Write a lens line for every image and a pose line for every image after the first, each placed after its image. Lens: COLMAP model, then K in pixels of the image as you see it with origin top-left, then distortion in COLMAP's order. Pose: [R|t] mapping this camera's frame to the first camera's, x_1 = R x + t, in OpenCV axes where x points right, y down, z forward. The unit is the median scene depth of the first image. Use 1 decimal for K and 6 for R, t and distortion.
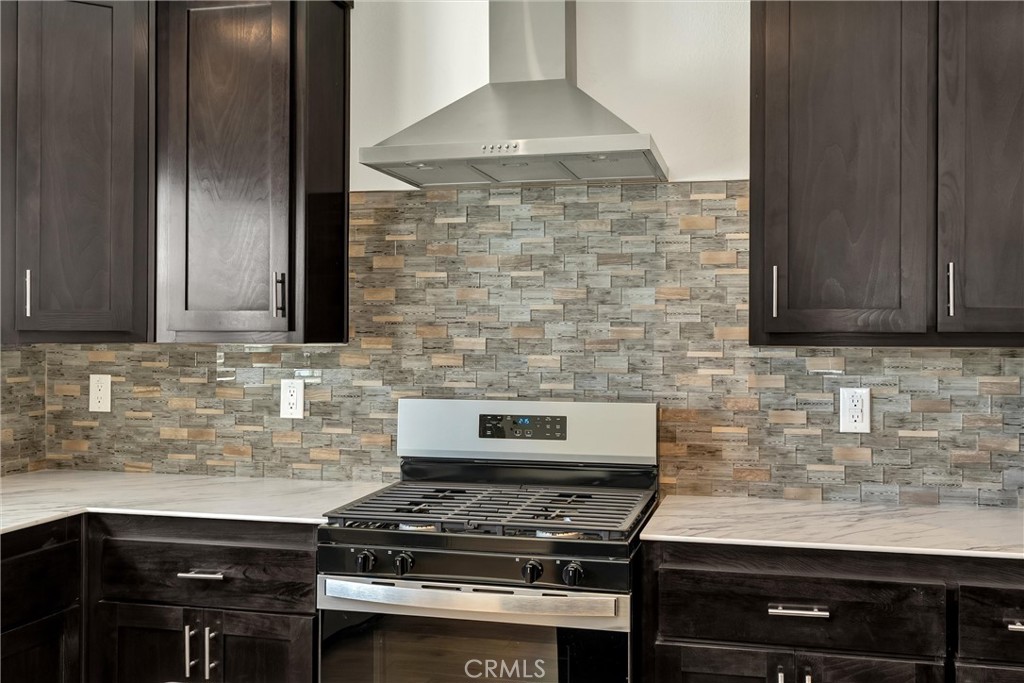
lens RADIAL K [[1009.2, 0, 508.2], [0, 1009.2, 338.3], [0, 0, 1]] dist [0.019496, 0.000000]
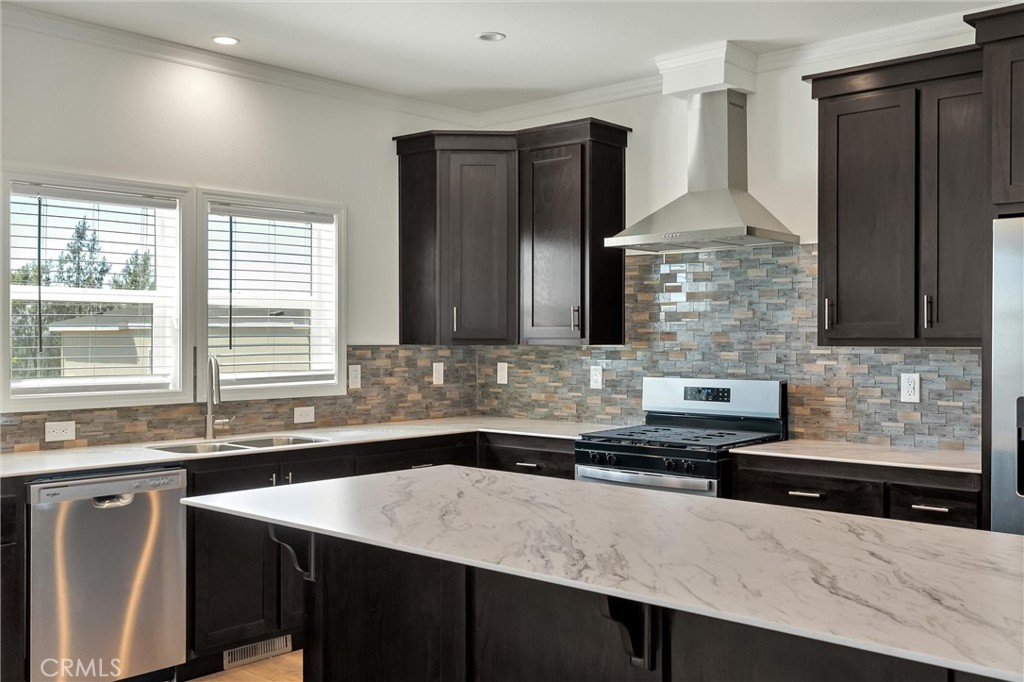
lens RADIAL K [[1009.2, 0, 519.5], [0, 1009.2, 333.9], [0, 0, 1]] dist [0.019496, 0.000000]
pose [[0.885490, -0.005835, -0.464622, 0.513676], [0.003850, 0.999979, -0.005221, -0.005980], [0.464643, 0.002835, 0.885494, -0.634973]]
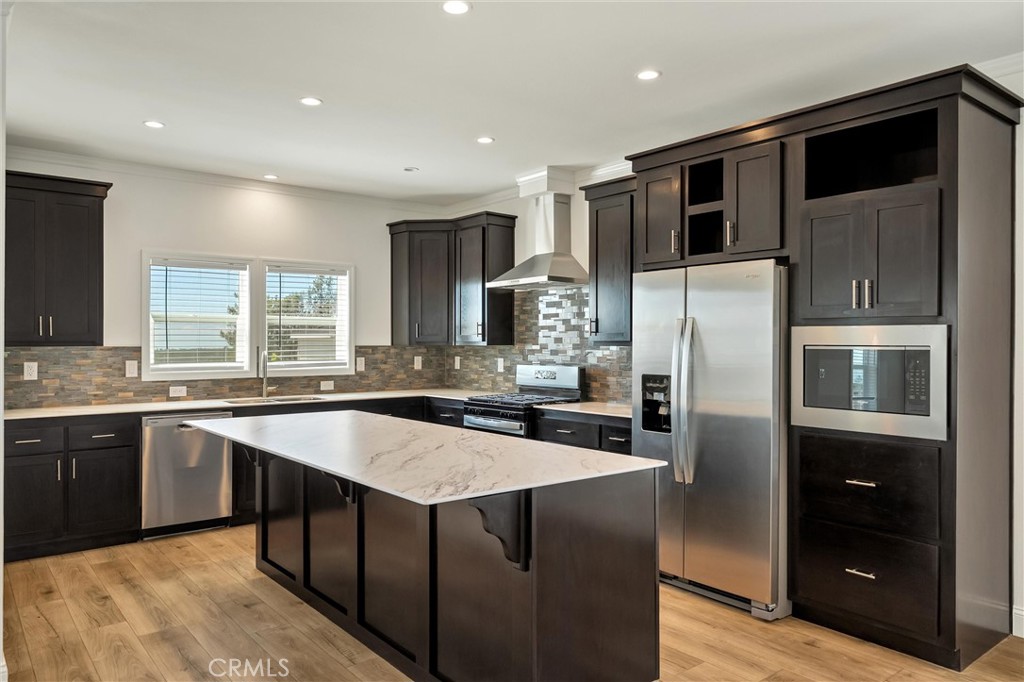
lens RADIAL K [[716.6, 0, 510.8], [0, 716.6, 334.2], [0, 0, 1]] dist [0.032522, 0.010362]
pose [[0.798489, -0.011741, -0.601895, 1.132032], [0.004200, 0.999894, -0.013932, 0.001181], [0.601995, 0.008596, 0.798454, -0.661411]]
